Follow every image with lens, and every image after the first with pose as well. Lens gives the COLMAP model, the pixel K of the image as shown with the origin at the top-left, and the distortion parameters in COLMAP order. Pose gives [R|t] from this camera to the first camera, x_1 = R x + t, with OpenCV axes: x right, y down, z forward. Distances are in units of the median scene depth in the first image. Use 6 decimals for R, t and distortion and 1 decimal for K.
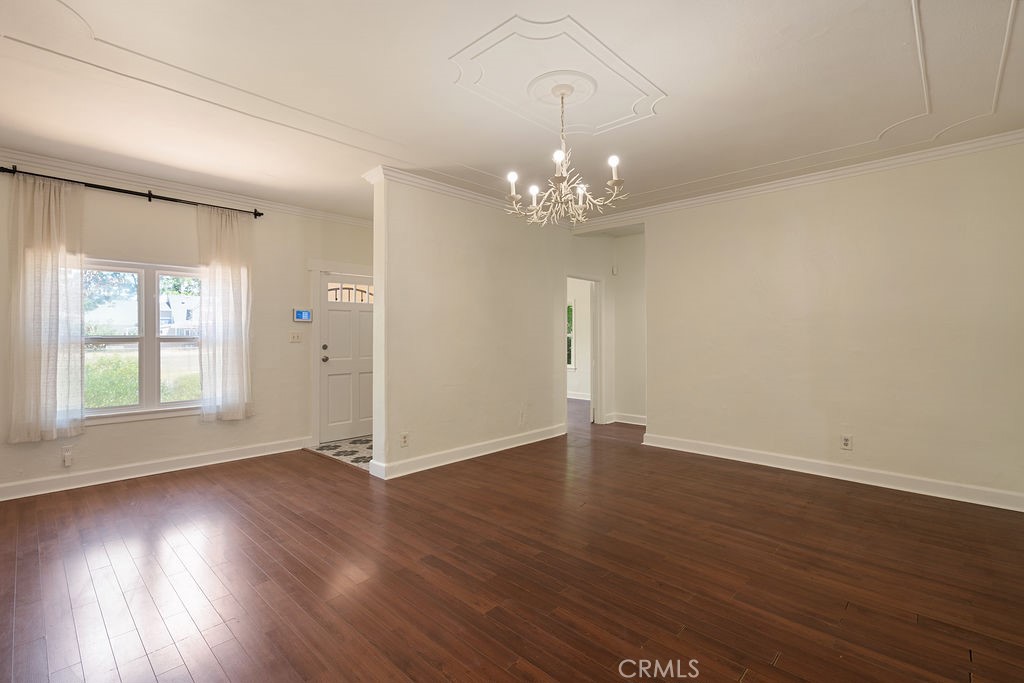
lens RADIAL K [[463.0, 0, 515.1], [0, 463.0, 334.0], [0, 0, 1]] dist [-0.000213, 0.000333]
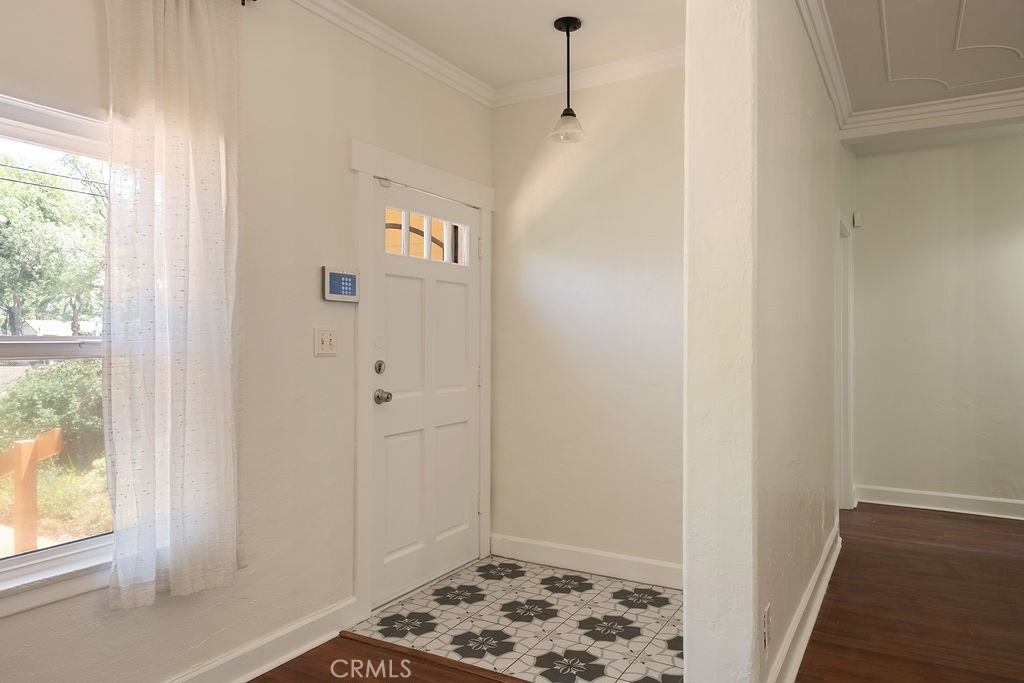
lens RADIAL K [[673.3, 0, 522.6], [0, 673.3, 342.3], [0, 0, 1]] dist [0.022556, -0.000450]
pose [[0.972900, 0.004384, 0.231183, -0.502314], [-0.006711, 0.999934, 0.009280, 0.000765], [-0.231127, -0.010580, 0.972866, 0.477758]]
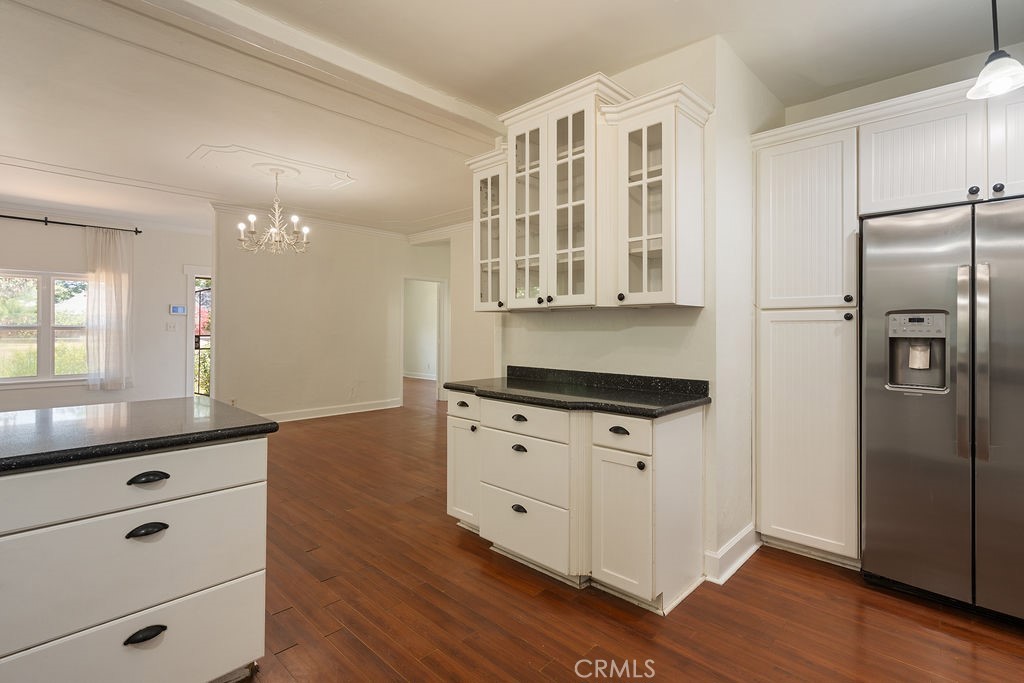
lens RADIAL K [[484.8, 0, 513.5], [0, 484.8, 328.3], [0, 0, 1]] dist [0.001446, 0.000399]
pose [[0.999970, 0.006406, -0.004322, 0.535519], [-0.006389, 0.999972, 0.003919, -0.001230], [0.004347, -0.003892, 0.999983, -0.377432]]
